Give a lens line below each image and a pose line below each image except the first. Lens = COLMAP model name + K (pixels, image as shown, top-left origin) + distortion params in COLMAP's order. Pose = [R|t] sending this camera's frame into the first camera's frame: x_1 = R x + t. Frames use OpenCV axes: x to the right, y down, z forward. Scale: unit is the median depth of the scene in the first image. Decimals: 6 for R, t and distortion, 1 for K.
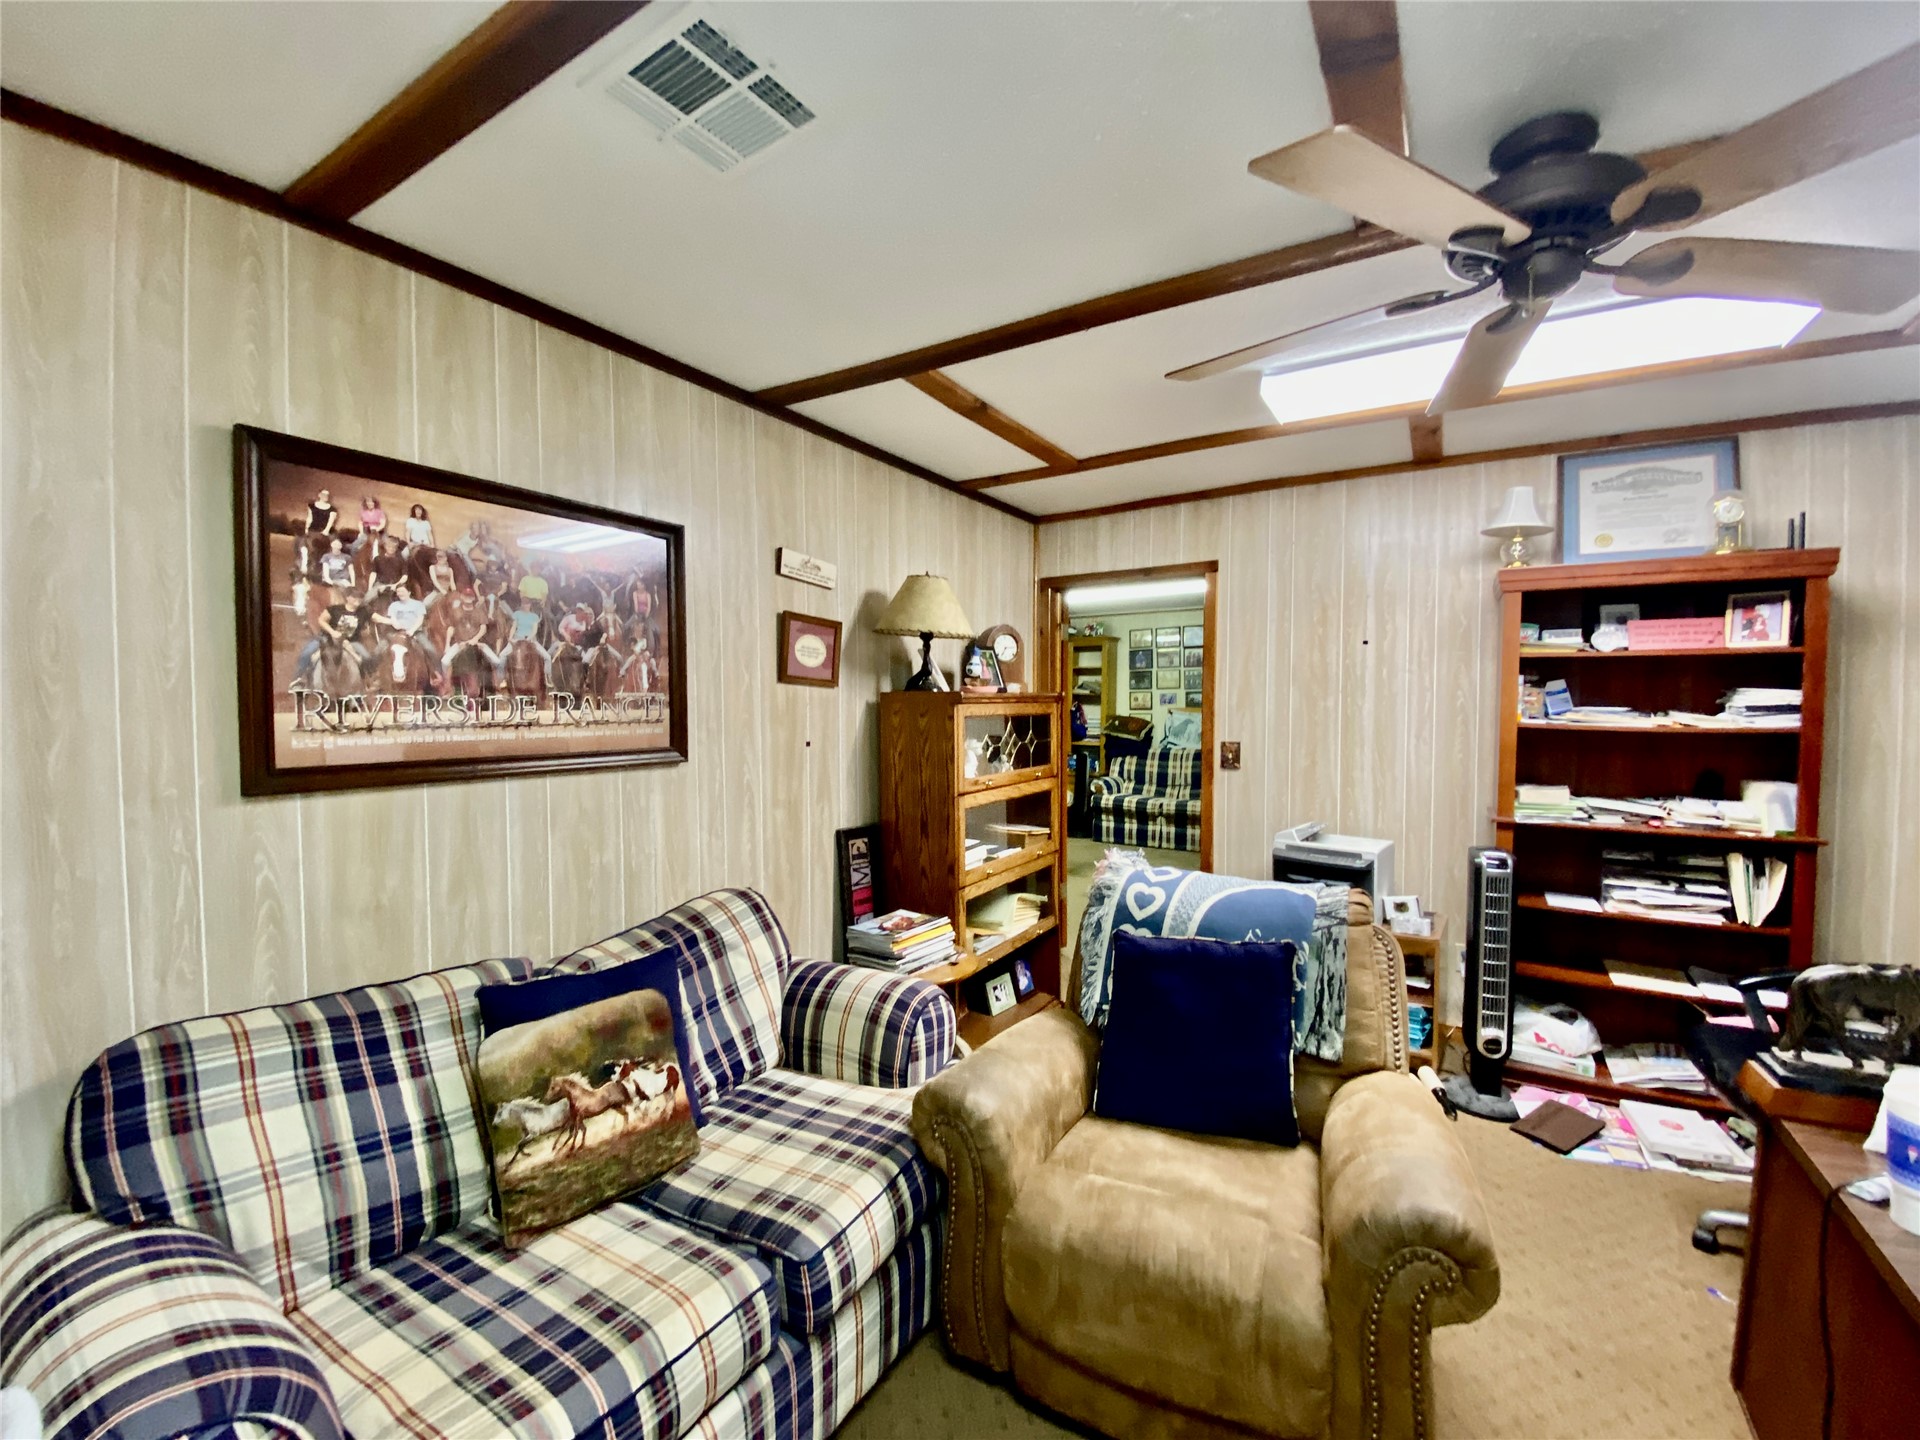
lens RADIAL K [[785.7, 0, 960.0], [0, 785.7, 720.0], [0, 0, 1]] dist [0.000185, 0.000010]
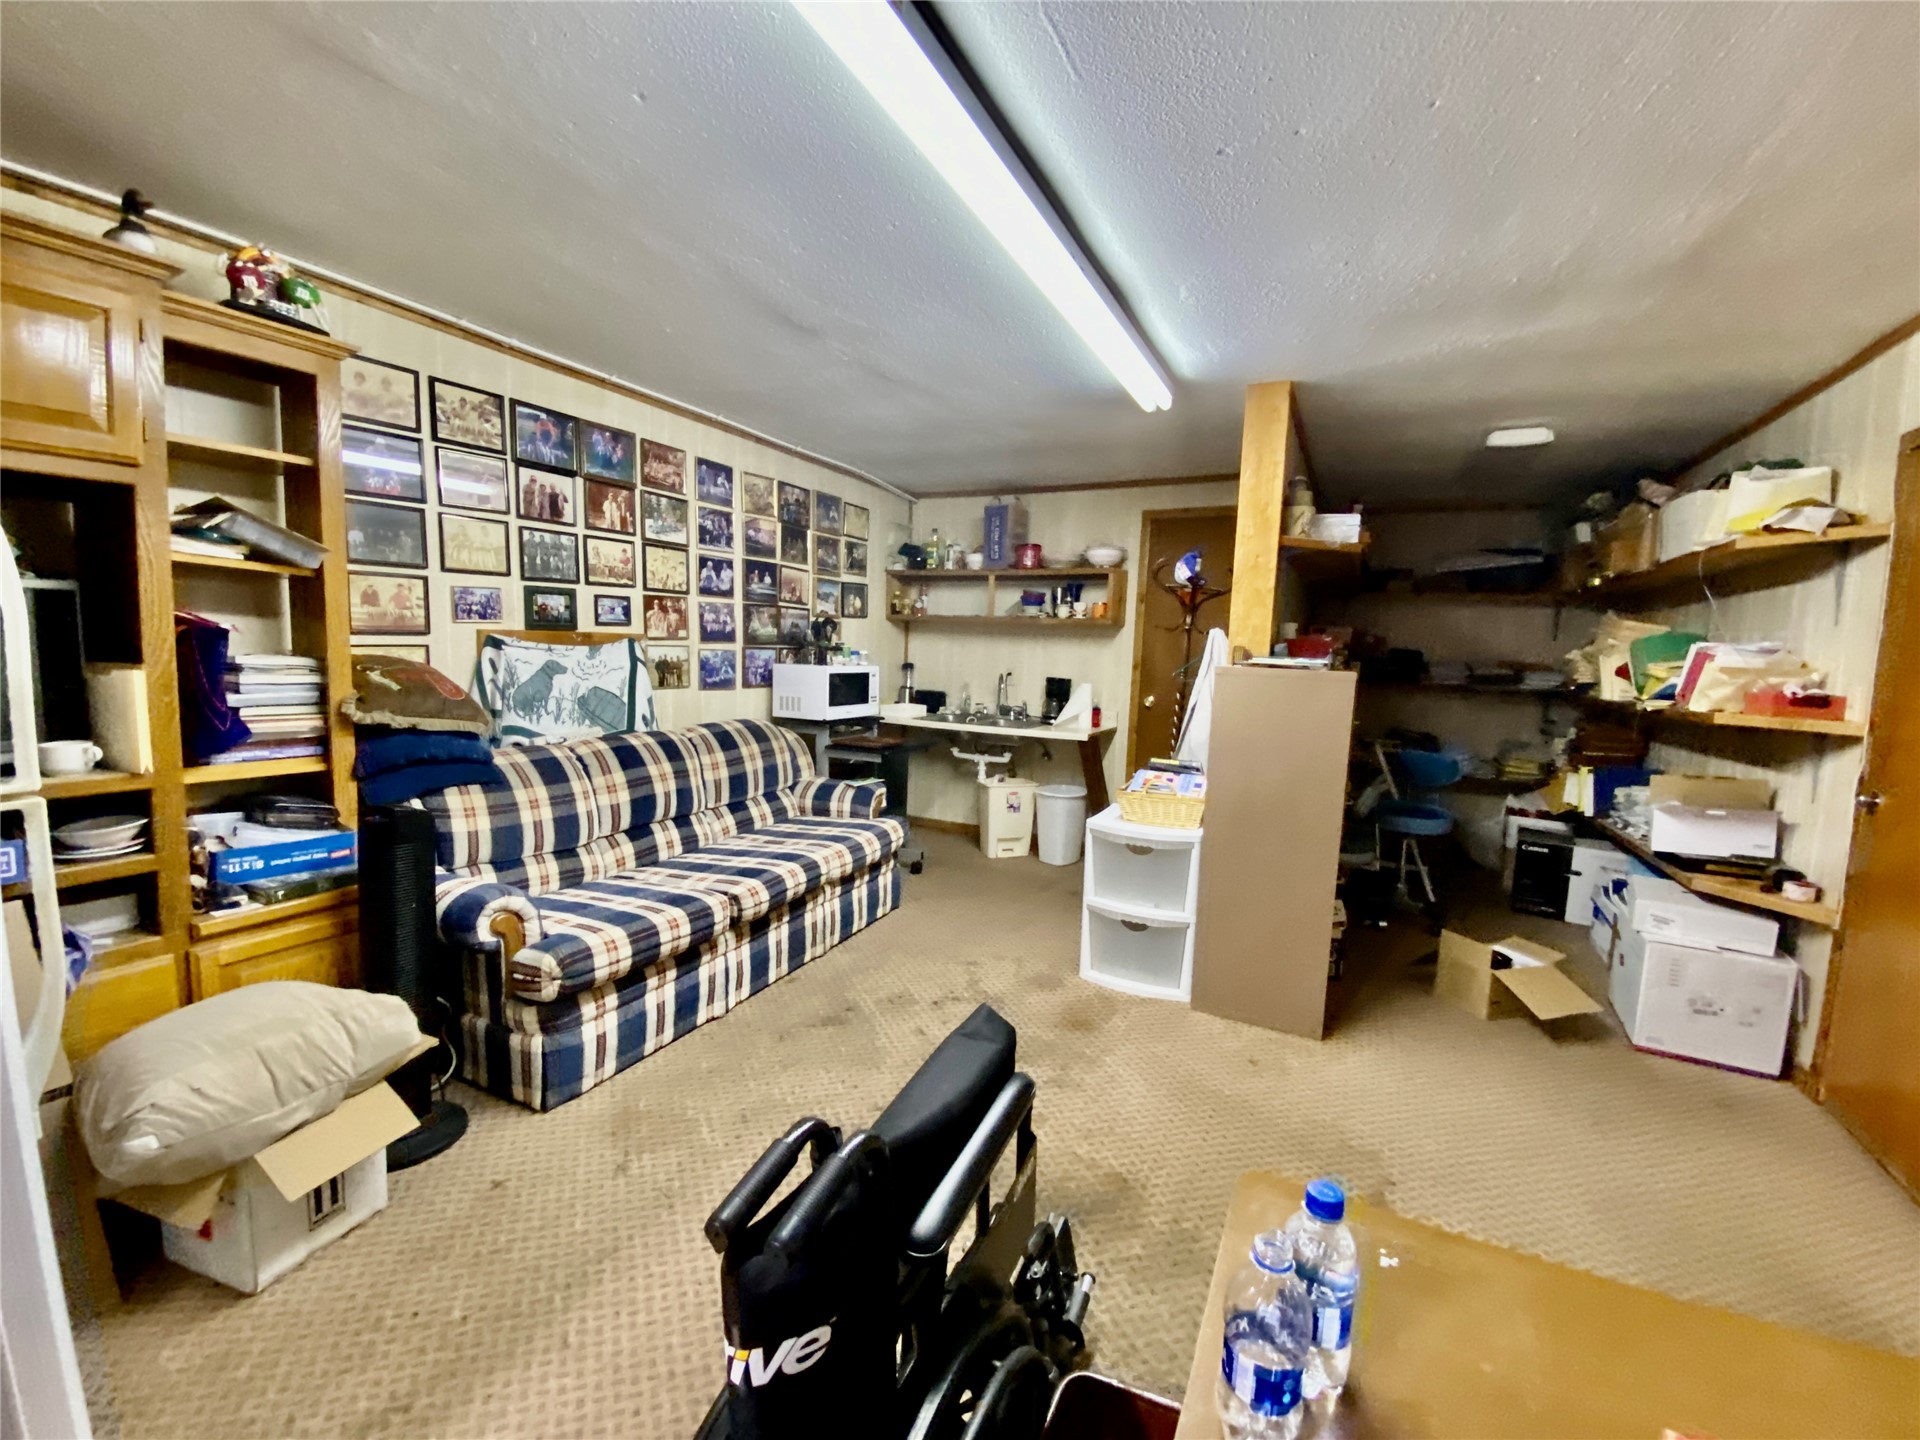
lens RADIAL K [[785.7, 0, 960.0], [0, 785.7, 720.0], [0, 0, 1]] dist [0.000185, 0.000010]
pose [[-0.071667, -0.098830, 0.992520, -0.097211], [-0.007324, 0.995104, 0.098558, -0.011900], [-0.997402, -0.000205, -0.072040, 0.820781]]
